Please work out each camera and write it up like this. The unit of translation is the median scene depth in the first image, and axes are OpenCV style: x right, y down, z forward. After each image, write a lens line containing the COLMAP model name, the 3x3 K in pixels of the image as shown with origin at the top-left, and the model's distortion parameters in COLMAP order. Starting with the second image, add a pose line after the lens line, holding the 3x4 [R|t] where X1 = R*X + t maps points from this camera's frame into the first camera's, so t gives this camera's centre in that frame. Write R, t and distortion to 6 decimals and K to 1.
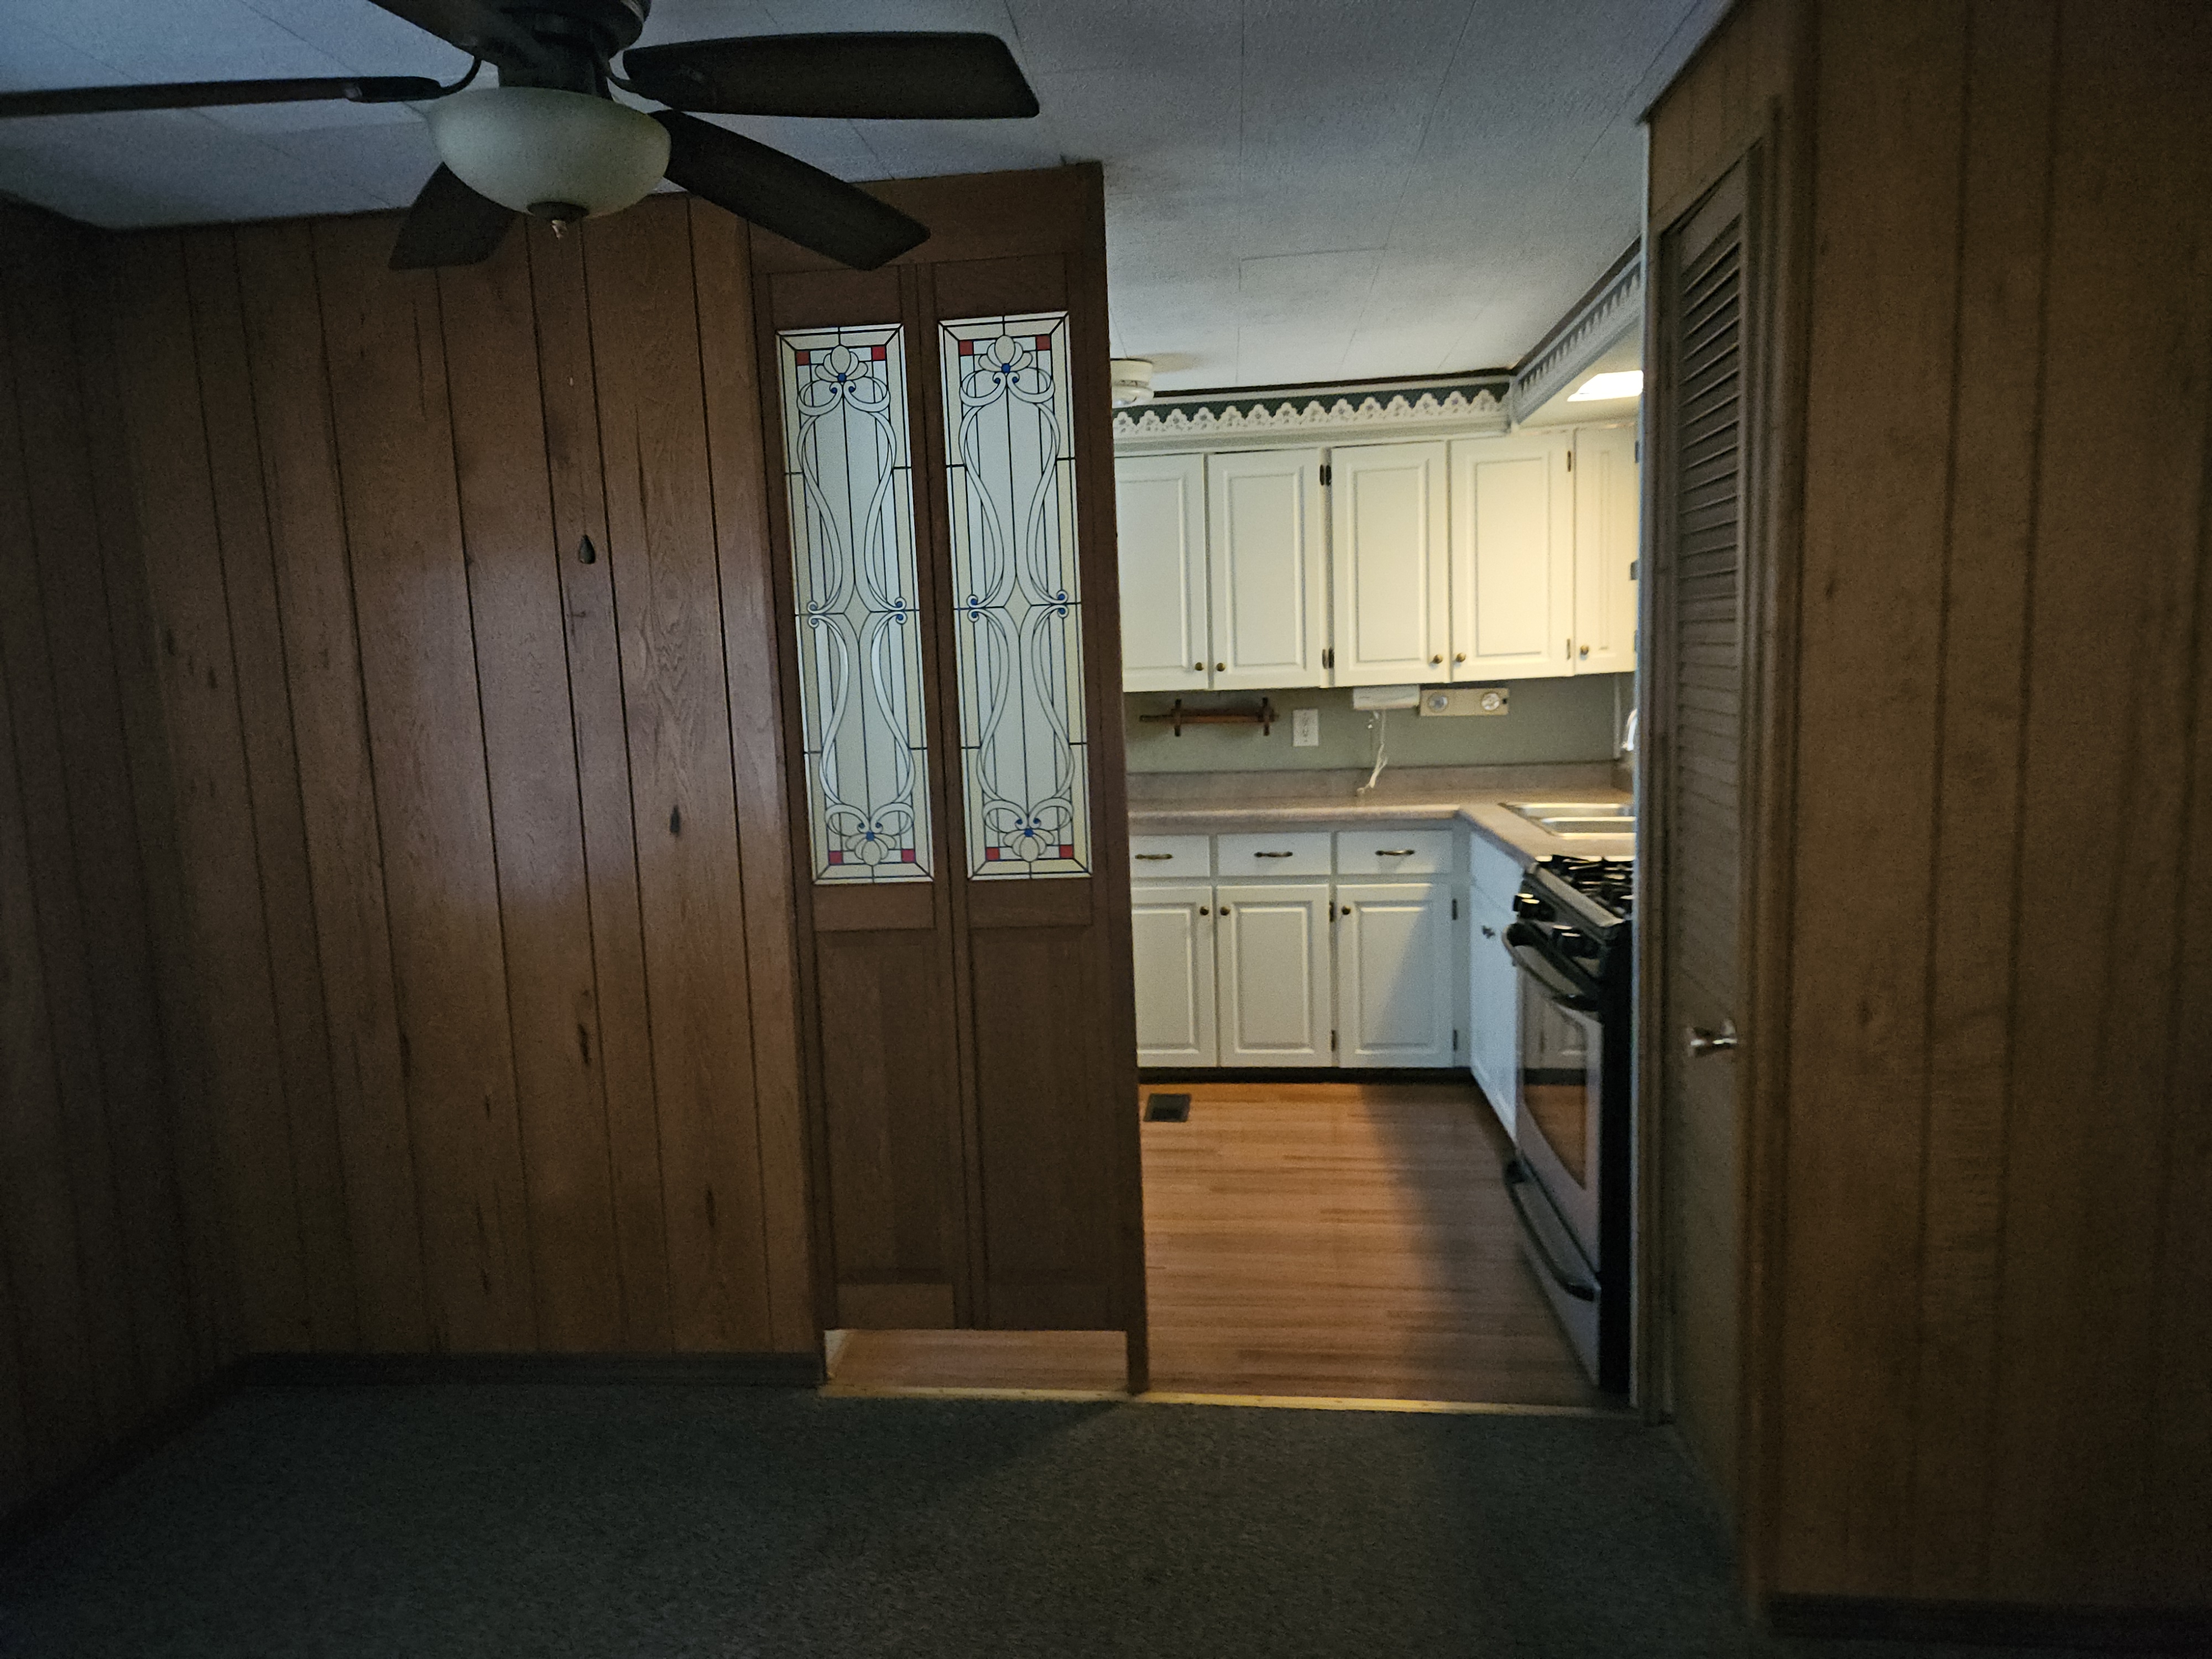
lens RADIAL K [[1466.1, 0, 1053.3], [0, 1466.1, 842.2], [0, 0, 1]] dist [0.091180, -0.074062]
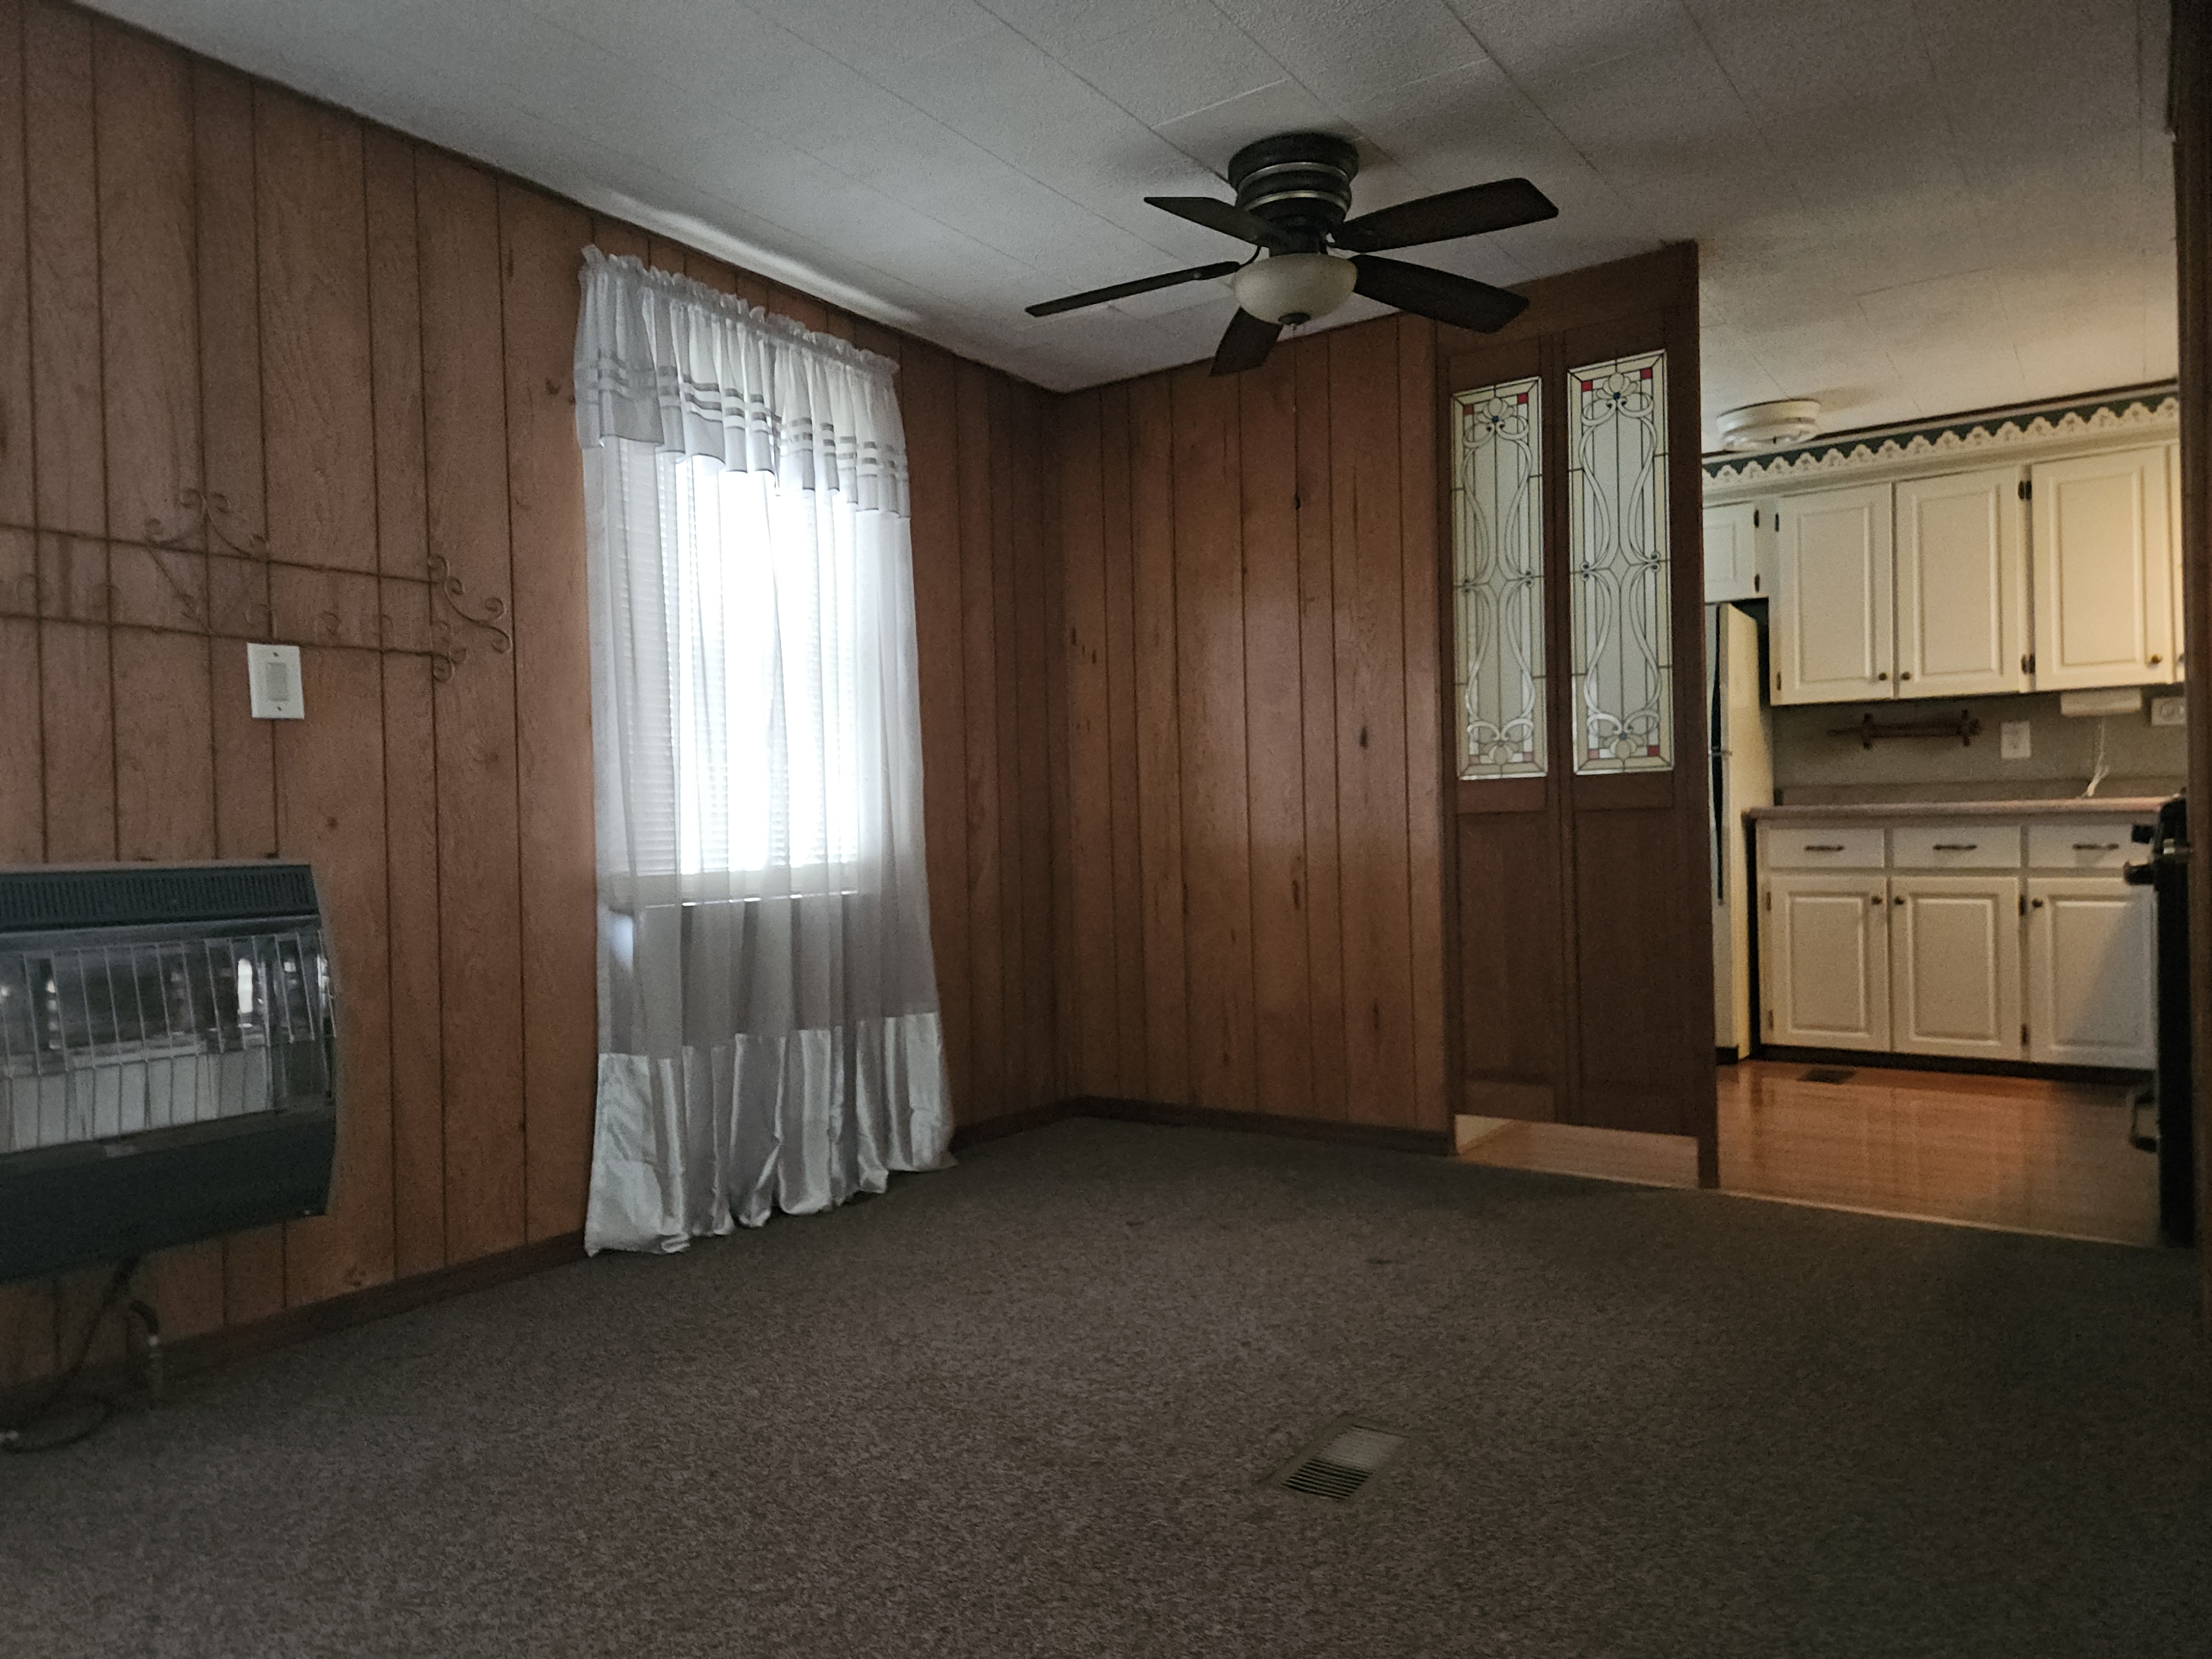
lens RADIAL K [[1466.1, 0, 1053.3], [0, 1466.1, 842.2], [0, 0, 1]] dist [0.091180, -0.074062]
pose [[0.870602, 0.024626, -0.491371, 0.185669], [-0.074207, 0.993893, -0.081668, 0.223056], [0.486359, 0.107563, 0.867113, -0.377324]]
